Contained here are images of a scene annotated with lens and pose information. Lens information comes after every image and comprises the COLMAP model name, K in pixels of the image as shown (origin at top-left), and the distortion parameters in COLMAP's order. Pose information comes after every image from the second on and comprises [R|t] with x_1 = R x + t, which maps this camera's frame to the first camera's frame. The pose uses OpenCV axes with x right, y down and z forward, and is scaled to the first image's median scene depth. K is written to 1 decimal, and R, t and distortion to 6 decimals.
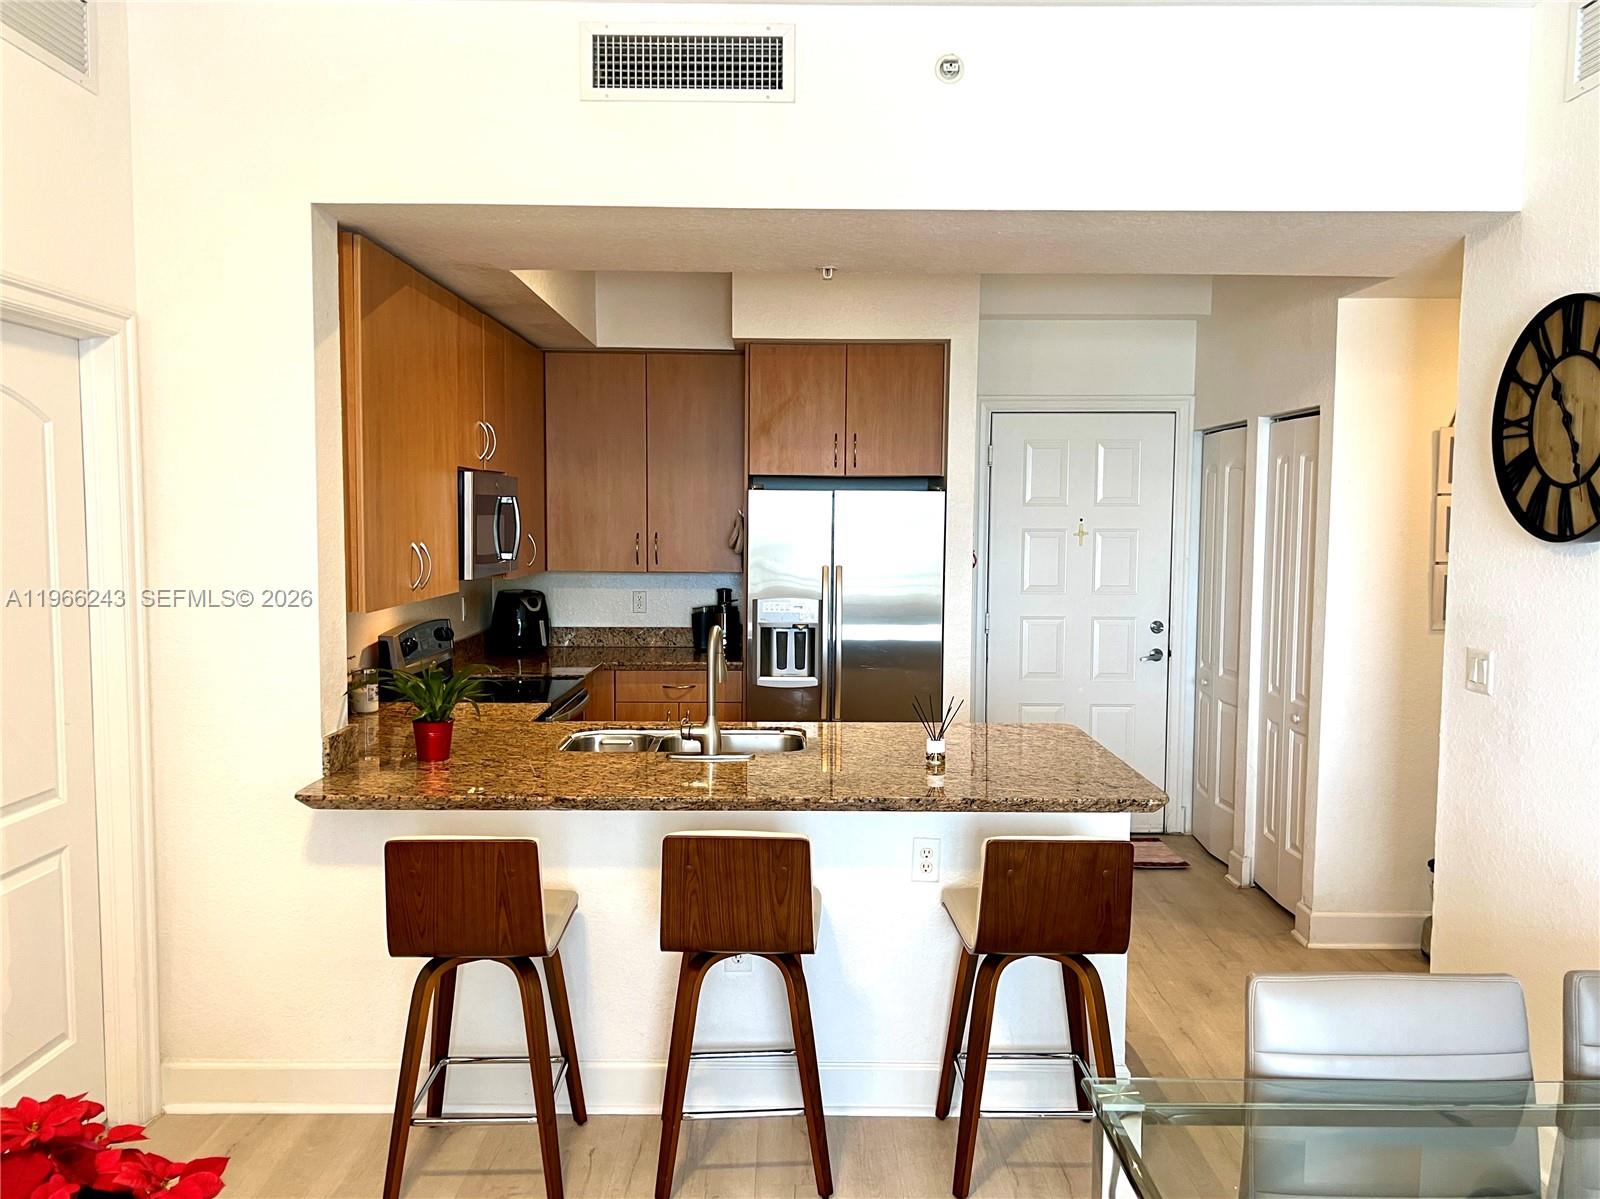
lens RADIAL K [[1245.7, 0, 800.0], [0, 1245.7, 599.5], [0, 0, 1]] dist [0.166532, -0.269831]
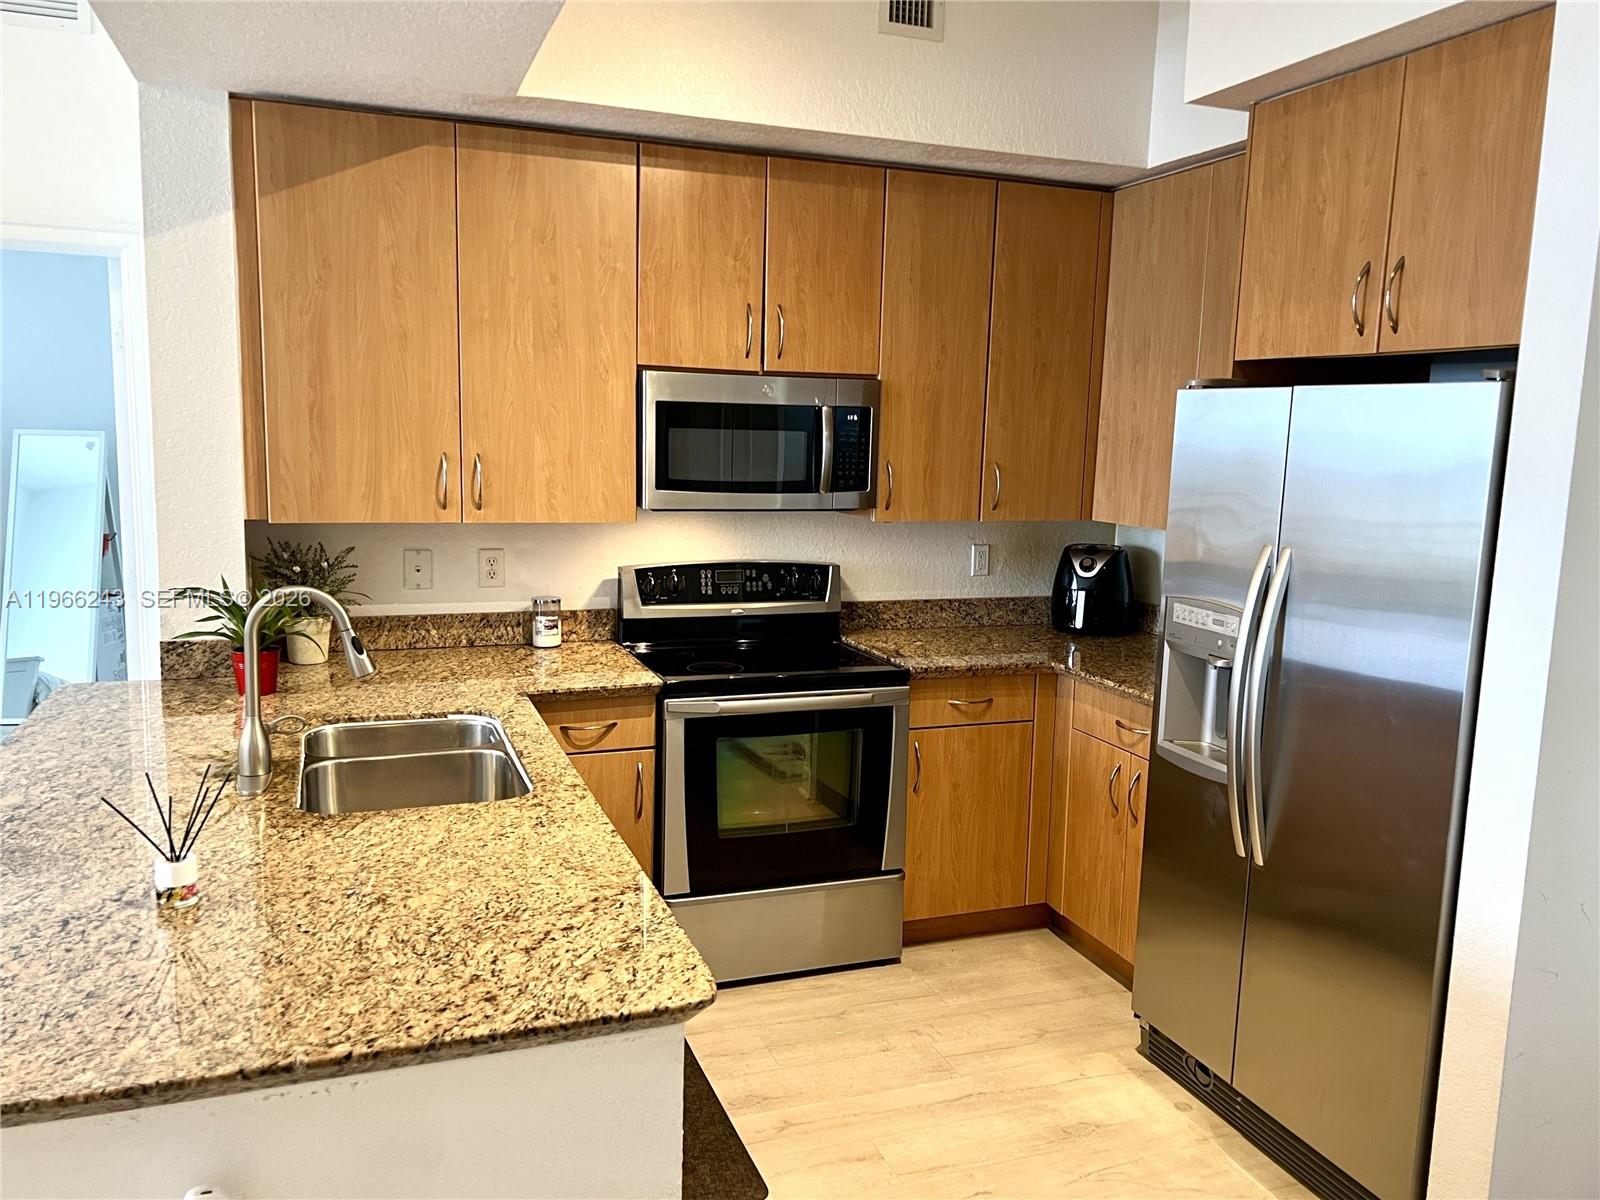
lens RADIAL K [[1245.7, 0, 800.0], [0, 1245.7, 600.0], [0, 0, 1]] dist [0.166532, -0.269831]
pose [[0.330709, 0.136308, -0.933837, 0.428890], [-0.087538, 0.989679, 0.113459, -0.047631], [0.939664, 0.044224, 0.339228, 0.681303]]
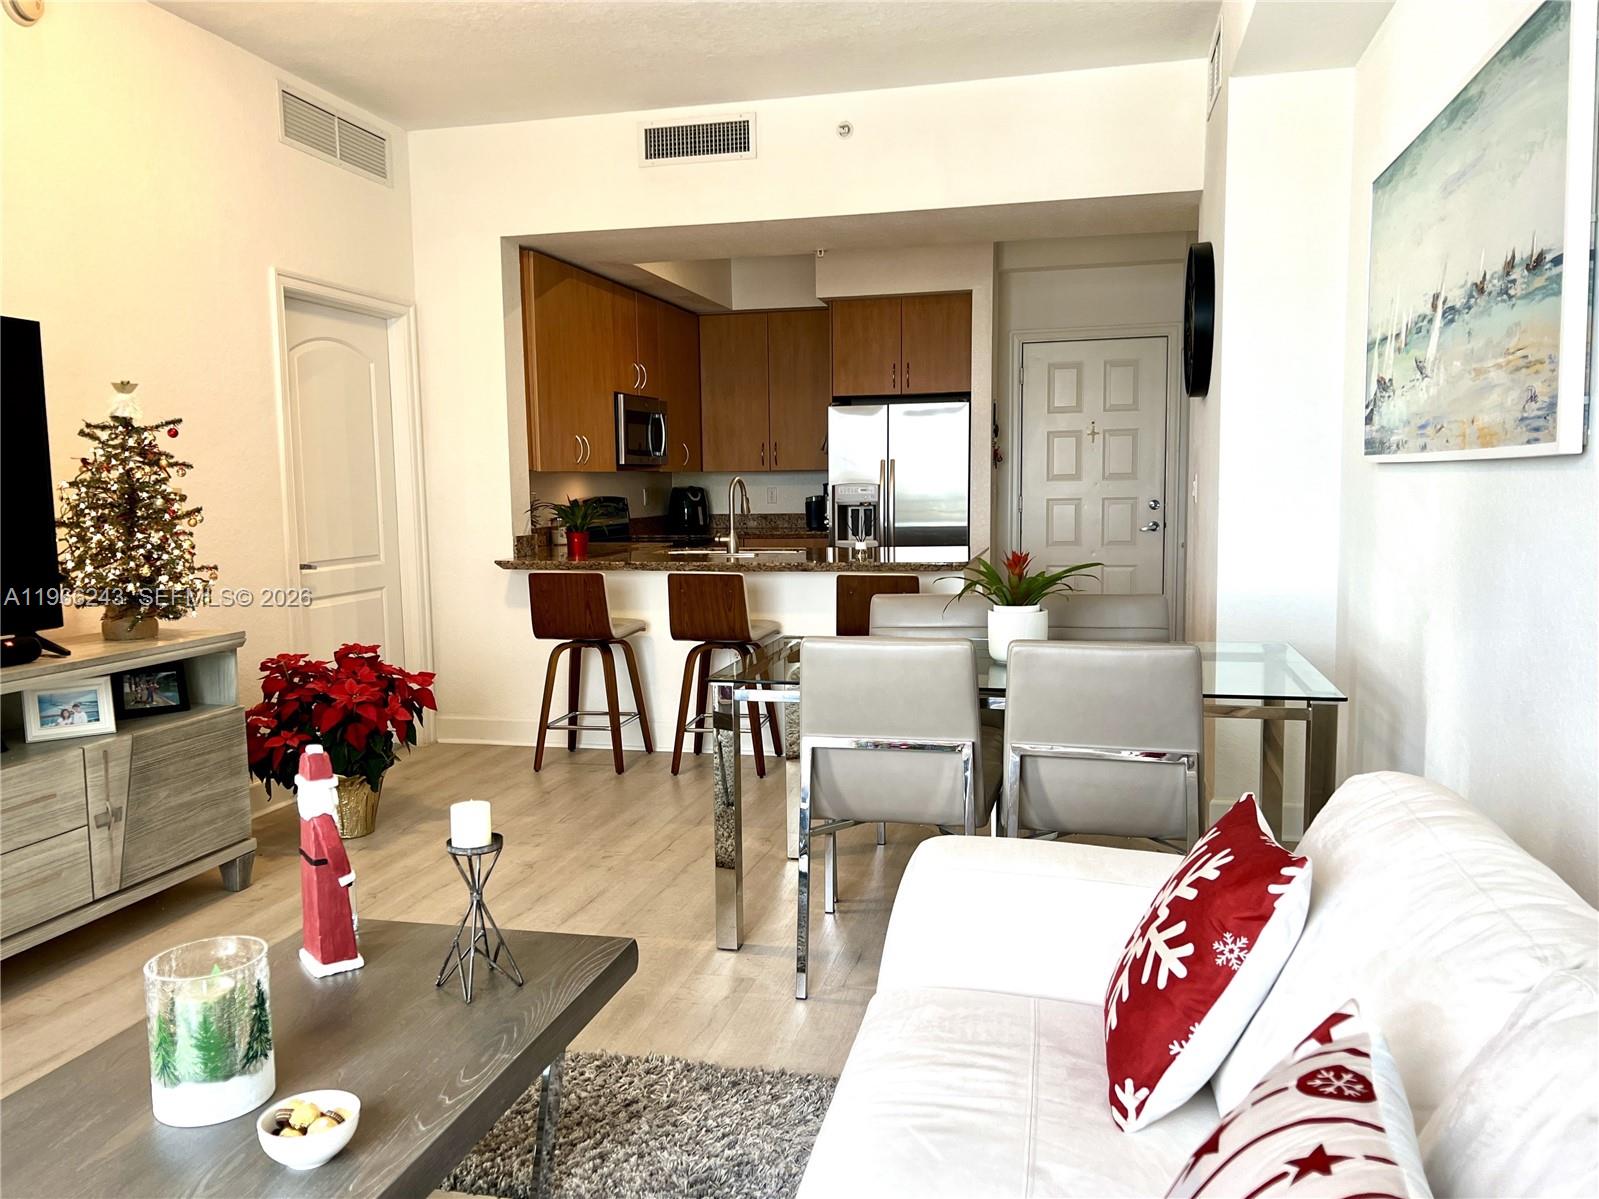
lens RADIAL K [[1244.9, 0, 799.5], [0, 1244.9, 599.5], [0, 0, 1]] dist [0.166532, -0.269831]
pose [[0.970650, 0.002445, -0.240484, 0.270376], [0.004450, 0.999594, 0.028126, 0.090852], [0.240455, -0.028371, 0.970245, -0.383798]]
